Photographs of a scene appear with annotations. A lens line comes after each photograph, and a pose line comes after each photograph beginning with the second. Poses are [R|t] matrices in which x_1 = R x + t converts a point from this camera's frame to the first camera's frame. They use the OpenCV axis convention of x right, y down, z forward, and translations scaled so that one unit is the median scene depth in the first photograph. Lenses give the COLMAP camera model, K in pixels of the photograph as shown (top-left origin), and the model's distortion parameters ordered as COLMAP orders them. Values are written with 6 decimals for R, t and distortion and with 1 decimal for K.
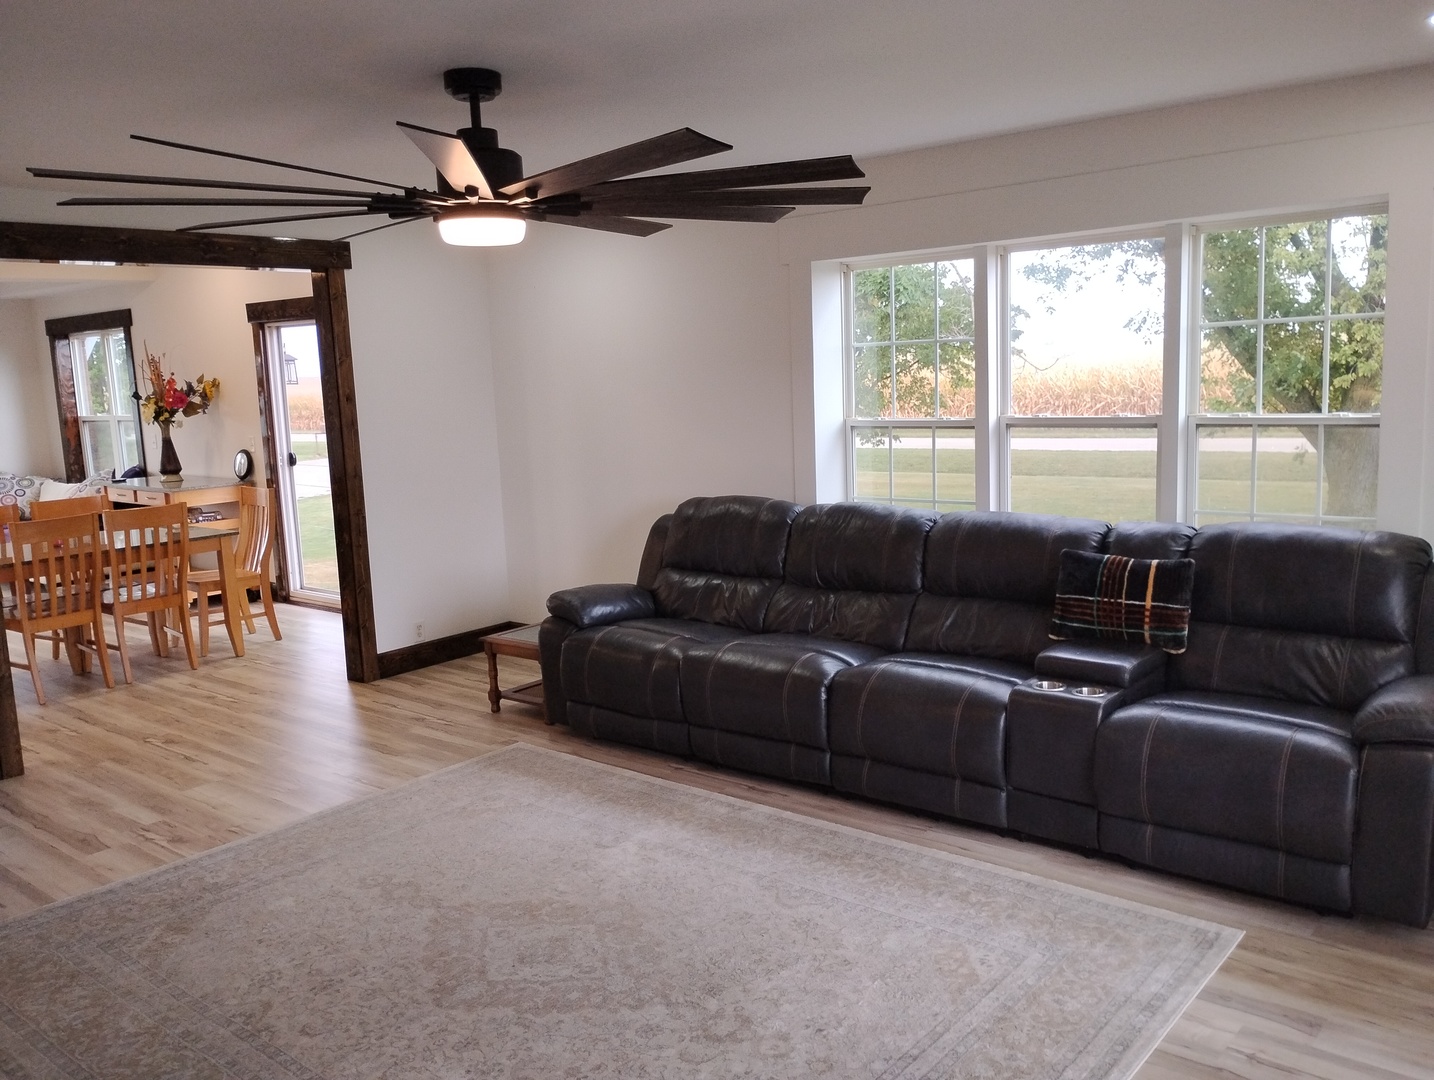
lens RADIAL K [[1184.4, 0, 712.6], [0, 1184.4, 540.8], [0, 0, 1]] dist [0.064182, -0.081611]
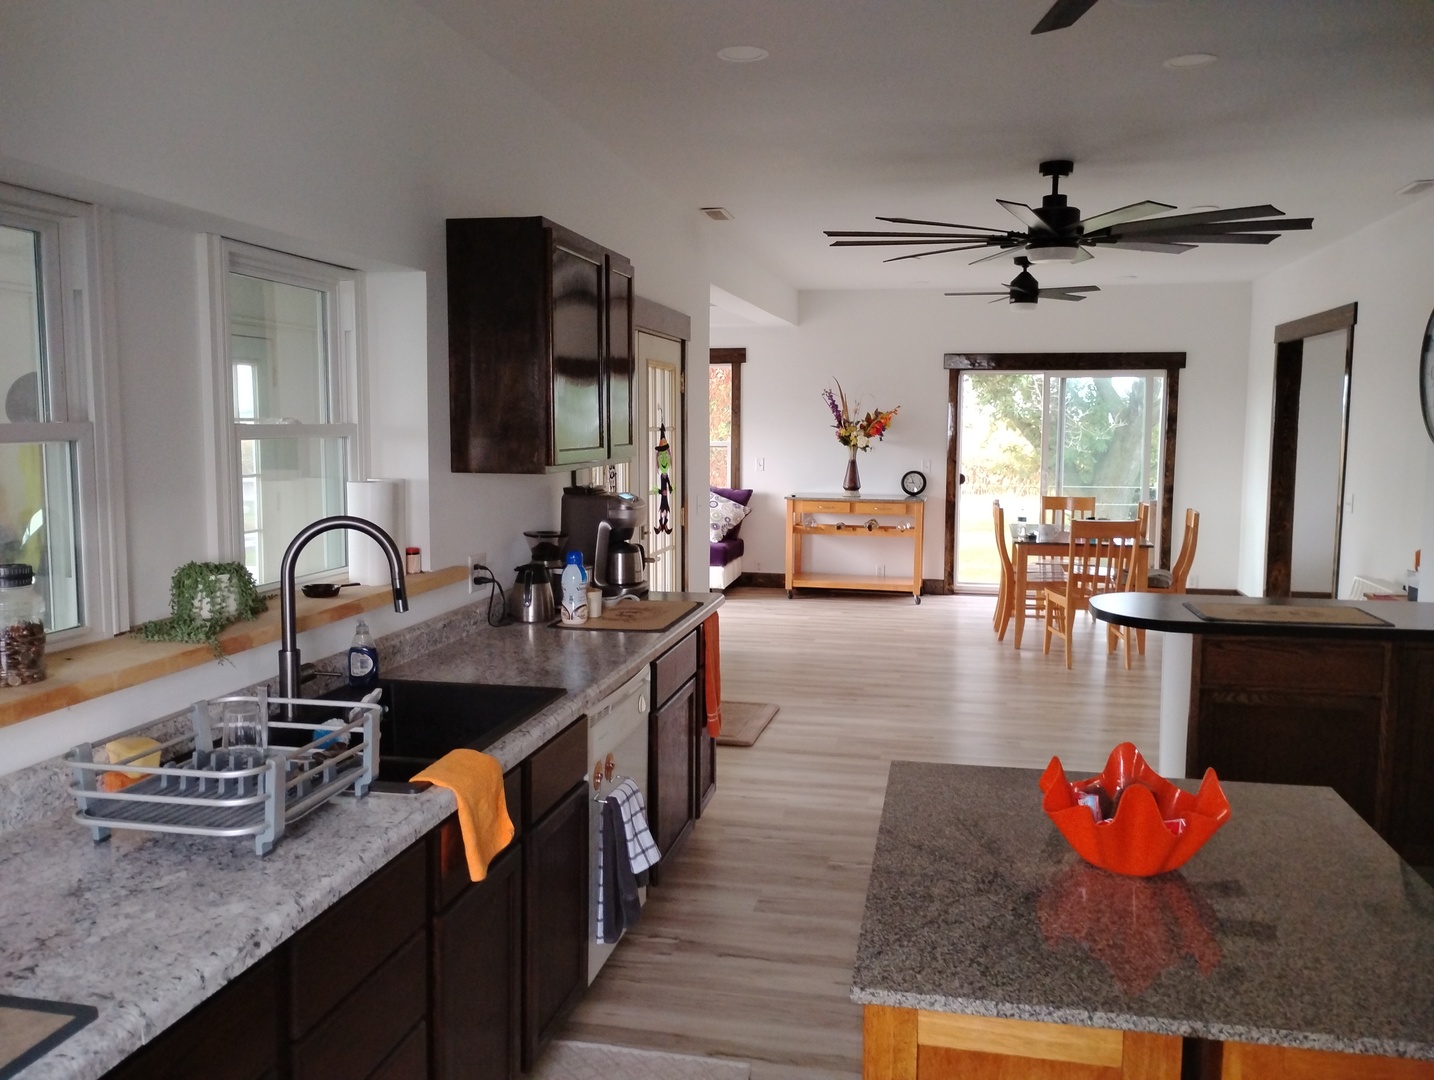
lens RADIAL K [[1184.4, 0, 712.6], [0, 1184.4, 540.8], [0, 0, 1]] dist [0.064182, -0.081611]
pose [[0.882154, -0.003329, 0.470950, -1.138411], [0.027958, 0.998582, -0.045311, 0.044029], [-0.470131, 0.053138, 0.880996, 0.031370]]
